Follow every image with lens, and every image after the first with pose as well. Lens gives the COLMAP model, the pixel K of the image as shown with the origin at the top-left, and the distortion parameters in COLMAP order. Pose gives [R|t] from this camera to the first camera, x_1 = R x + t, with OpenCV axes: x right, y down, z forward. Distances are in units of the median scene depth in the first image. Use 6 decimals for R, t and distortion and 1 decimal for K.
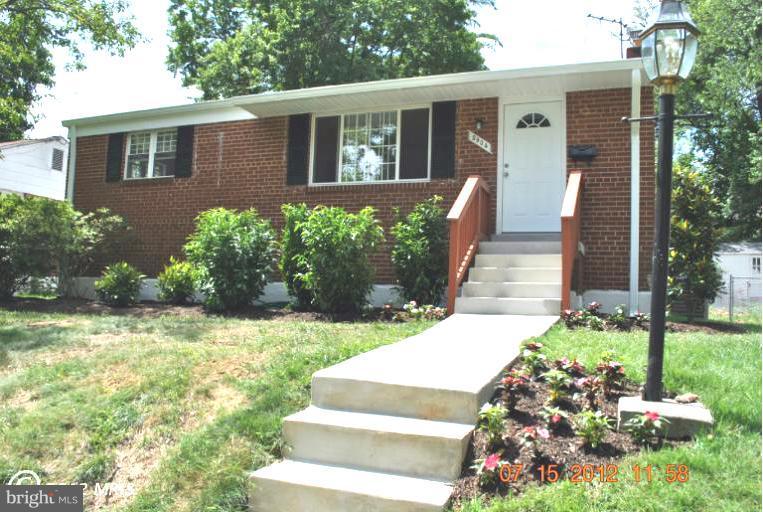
lens RADIAL K [[608.1, 0, 381.5], [0, 608.1, 256.0], [0, 0, 1]] dist [-0.081686, 0.007832]
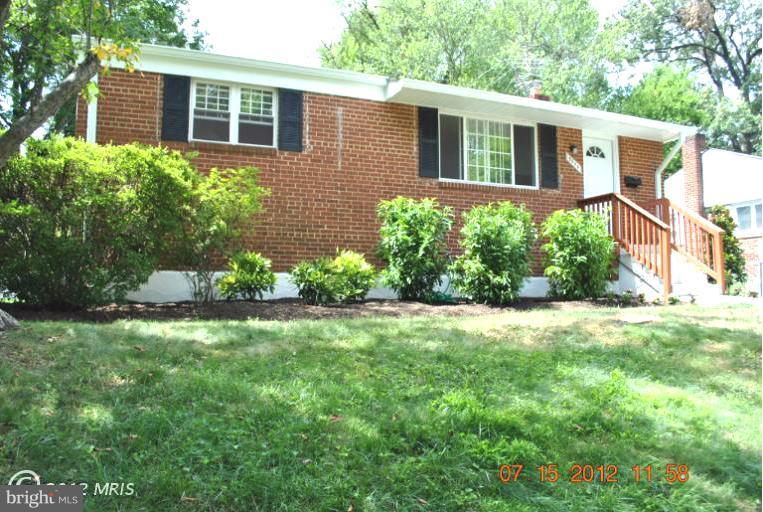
lens RADIAL K [[608.1, 0, 381.5], [0, 608.1, 256.0], [0, 0, 1]] dist [-0.081686, 0.007832]
pose [[0.709060, 0.010368, 0.705072, -1.027410], [-0.024219, 0.999660, 0.009656, 0.004738], [-0.704732, -0.023923, 0.709070, 0.386668]]
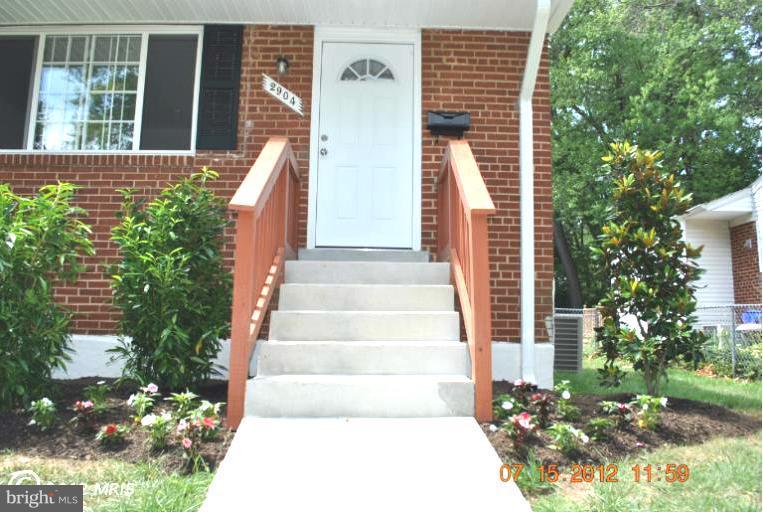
lens RADIAL K [[608.1, 0, 381.5], [0, 608.1, 256.0], [0, 0, 1]] dist [-0.081686, 0.007832]
pose [[0.927463, 0.024476, 0.373114, 0.034787], [-0.010232, 0.999143, -0.040109, -0.005578], [-0.373776, 0.033382, 0.926918, 0.419534]]
